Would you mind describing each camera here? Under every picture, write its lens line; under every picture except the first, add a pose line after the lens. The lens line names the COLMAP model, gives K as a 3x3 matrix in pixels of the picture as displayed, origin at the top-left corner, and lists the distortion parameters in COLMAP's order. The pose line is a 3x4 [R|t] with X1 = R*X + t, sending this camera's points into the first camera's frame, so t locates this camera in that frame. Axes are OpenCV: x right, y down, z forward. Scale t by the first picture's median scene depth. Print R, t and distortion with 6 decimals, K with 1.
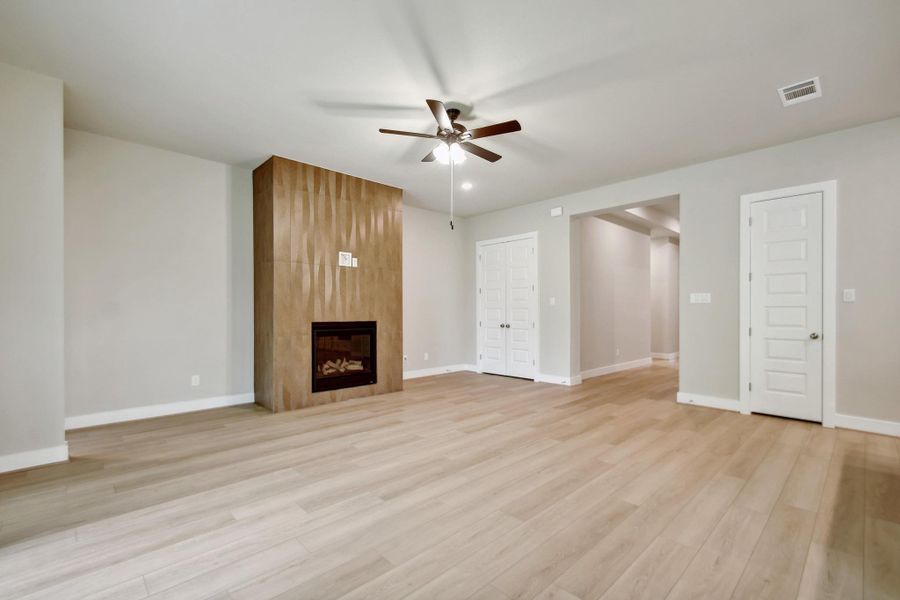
lens RADIAL K [[387.5, 0, 449.7], [0, 387.5, 313.1], [0, 0, 1]] dist [-0.001587, -0.000245]
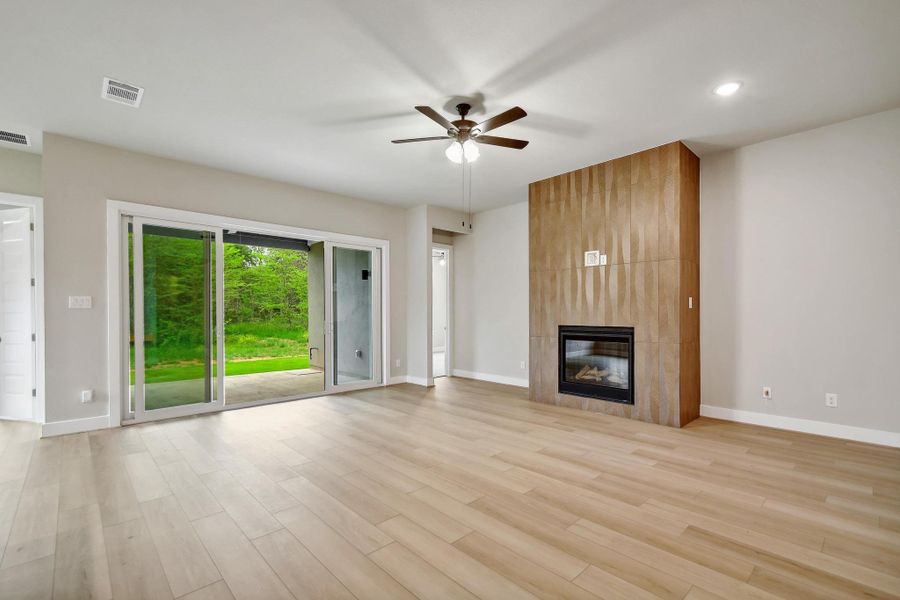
lens RADIAL K [[403.7, 0, 449.9], [0, 403.7, 316.5], [0, 0, 1]] dist [0.002626, 0.000199]
pose [[-0.002042, 0.004825, -0.999986, 0.797296], [-0.004588, 0.999978, 0.004834, -0.004856], [0.999987, 0.004598, -0.002020, 0.765272]]
